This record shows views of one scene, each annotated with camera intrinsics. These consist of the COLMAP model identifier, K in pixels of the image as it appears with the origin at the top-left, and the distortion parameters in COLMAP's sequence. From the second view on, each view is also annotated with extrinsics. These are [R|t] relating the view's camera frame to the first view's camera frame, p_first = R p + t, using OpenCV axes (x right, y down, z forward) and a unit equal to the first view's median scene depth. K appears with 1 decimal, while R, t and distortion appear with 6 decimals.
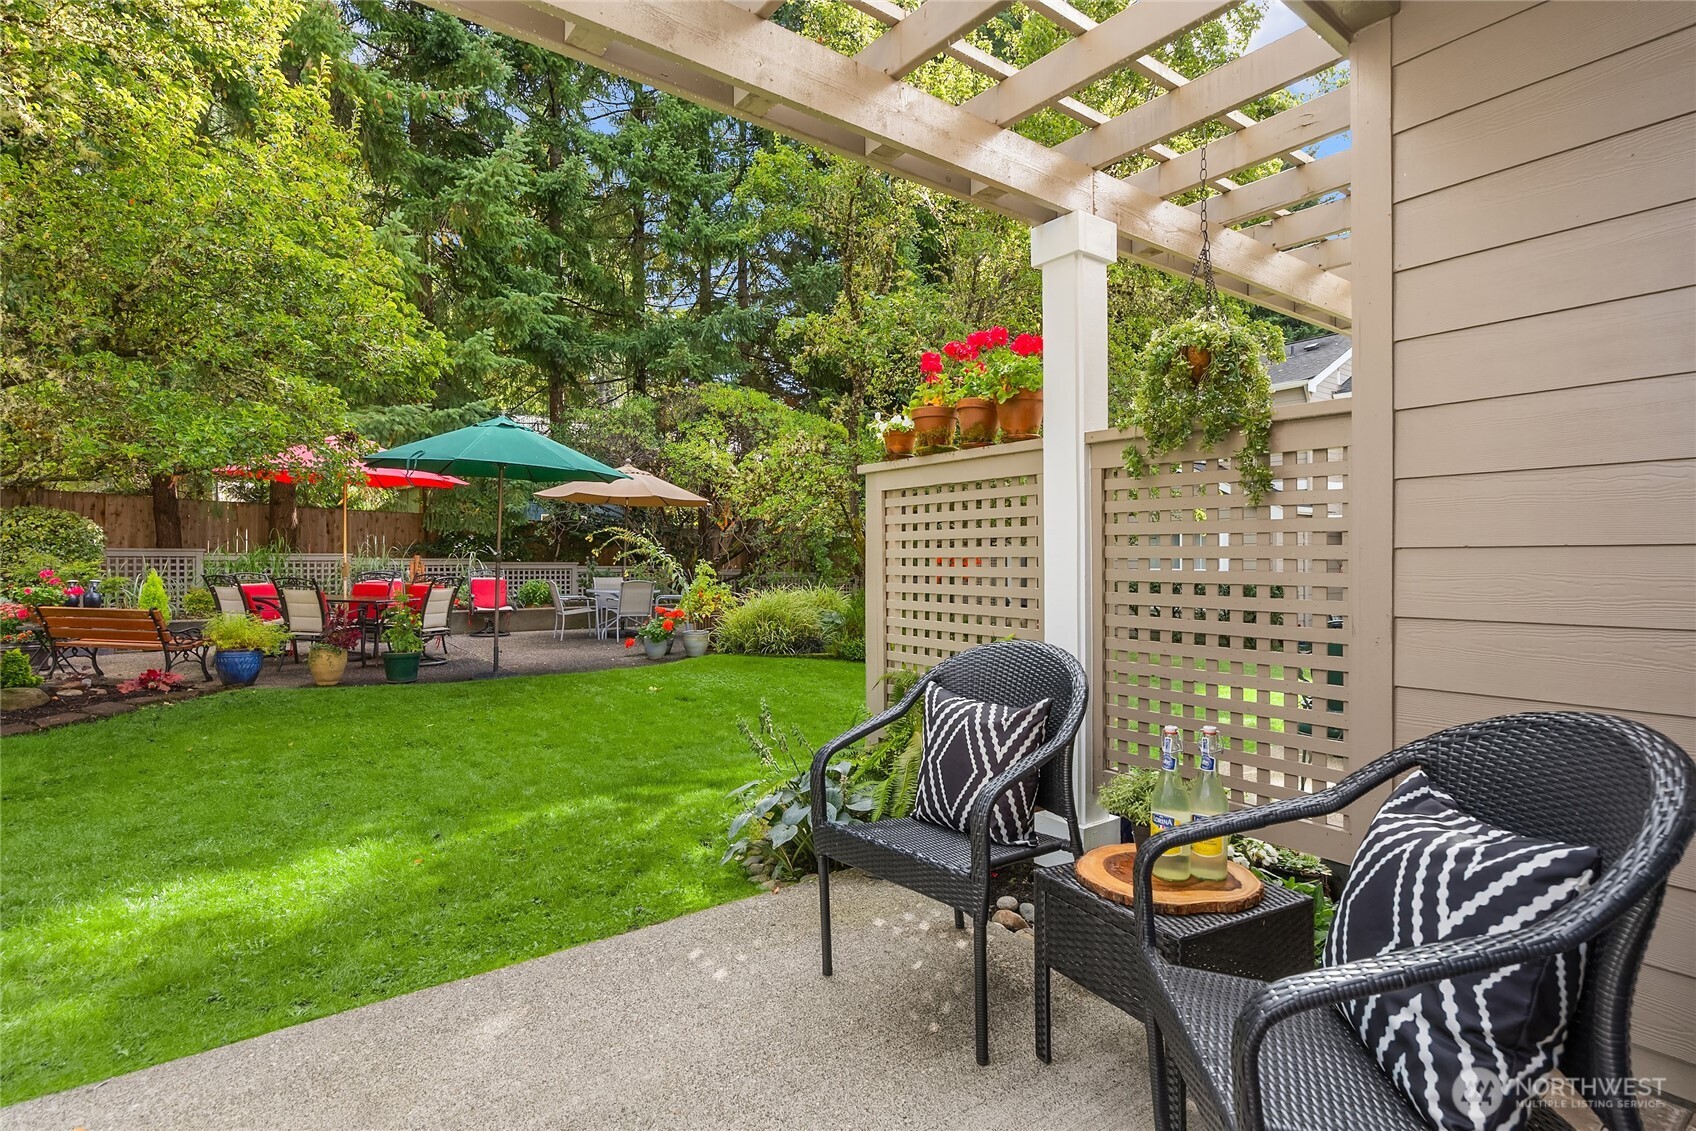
lens RADIAL K [[808.1, 0, 827.3], [0, 808.1, 564.7], [0, 0, 1]] dist [0.001135, 0.001424]
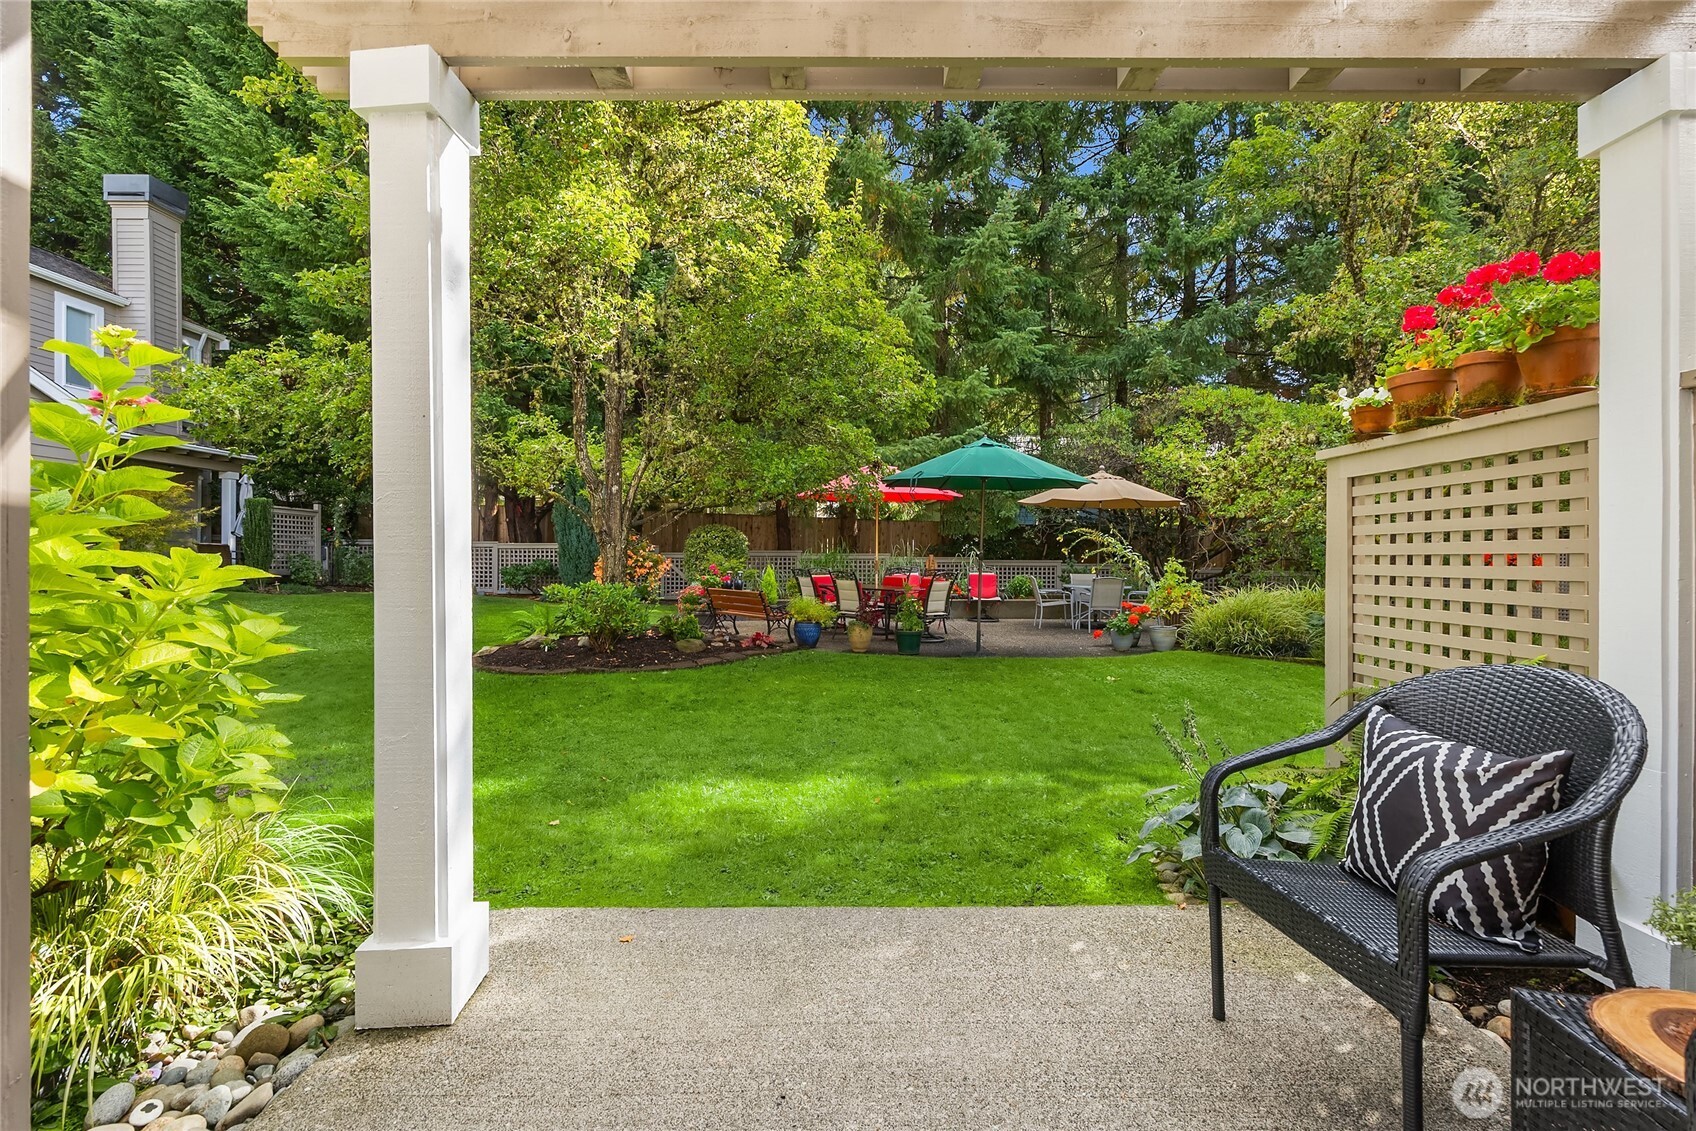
lens RADIAL K [[703.3, 0, 848.0], [0, 703.3, 565.5], [0, 0, 1]] dist [0.001753, 0.000756]
pose [[0.816983, 0.005486, -0.576636, 0.037187], [-0.003017, 0.999982, 0.005238, 0.000226], [0.576654, -0.002540, 0.816985, 0.041131]]
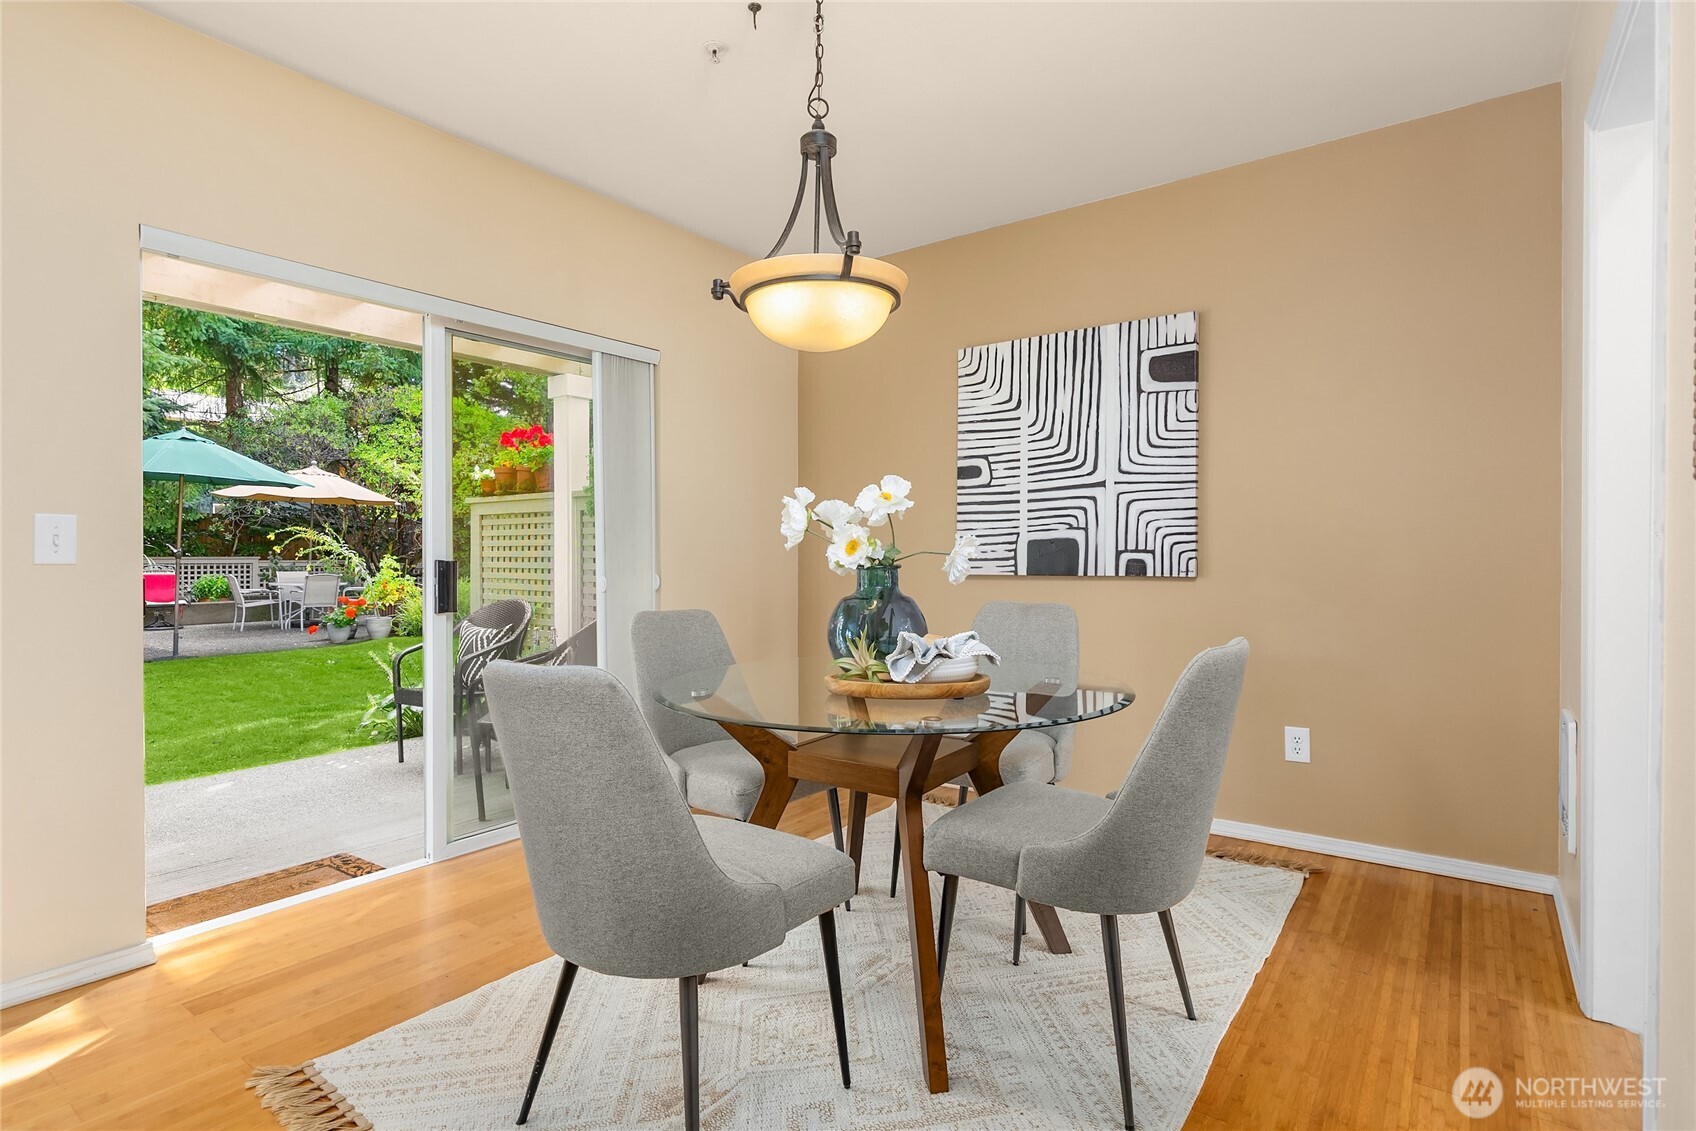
lens RADIAL K [[846.6, 0, 842.4], [0, 846.6, 552.5], [0, 0, 1]] dist [-0.002441, -0.000072]
pose [[0.953930, -0.002059, 0.300021, 0.141898], [0.003268, 0.999988, -0.003529, -0.004942], [-0.300010, 0.004347, 0.953926, -0.462617]]
